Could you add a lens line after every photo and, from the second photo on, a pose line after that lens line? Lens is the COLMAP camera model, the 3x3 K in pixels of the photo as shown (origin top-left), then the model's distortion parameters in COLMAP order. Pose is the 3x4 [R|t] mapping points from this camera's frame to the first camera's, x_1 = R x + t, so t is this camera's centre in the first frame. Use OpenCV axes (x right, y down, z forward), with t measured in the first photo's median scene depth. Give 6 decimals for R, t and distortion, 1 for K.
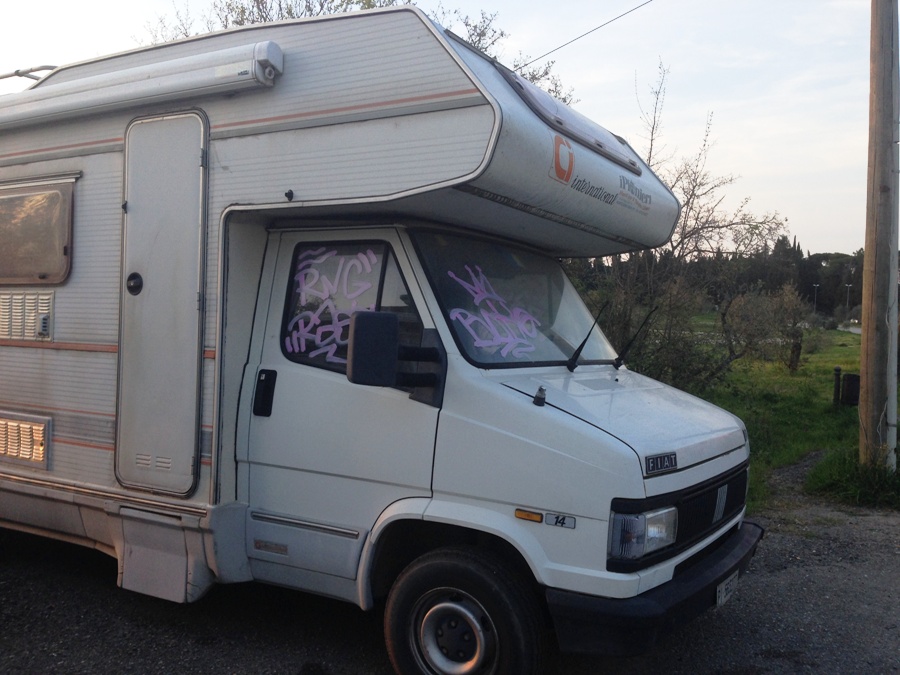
lens RADIAL K [[848.3, 0, 452.9], [0, 848.3, 333.8], [0, 0, 1]] dist [0.050952, 0.000000]
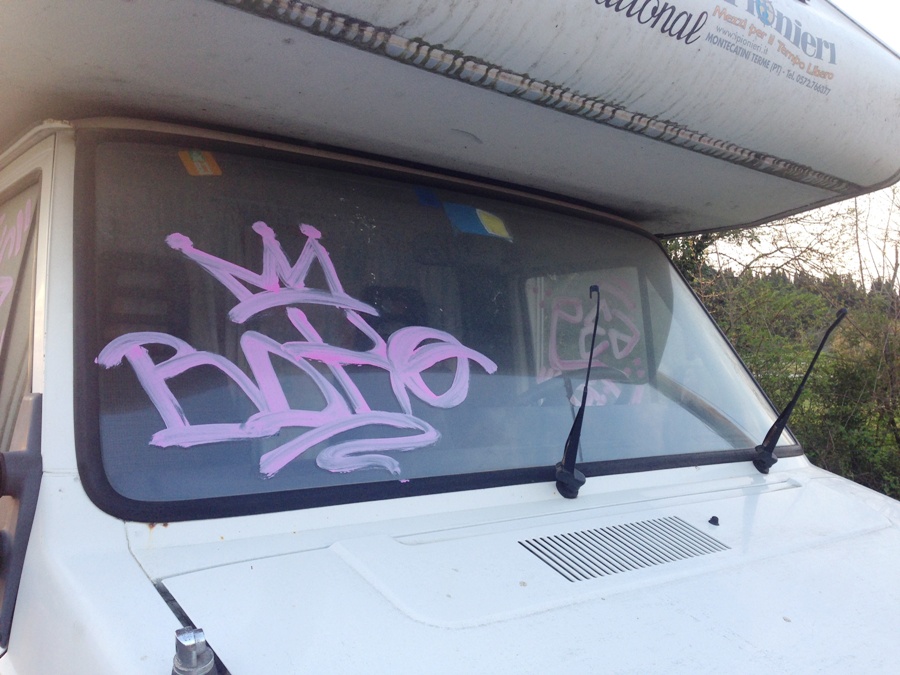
lens RADIAL K [[848.3, 0, 448.5], [0, 848.3, 343.8], [0, 0, 1]] dist [0.050952, 0.000000]
pose [[0.948385, -0.047855, -0.313488, 0.213084], [0.032331, 0.997988, -0.054536, -0.002348], [0.315467, 0.041586, 0.948025, 0.660396]]
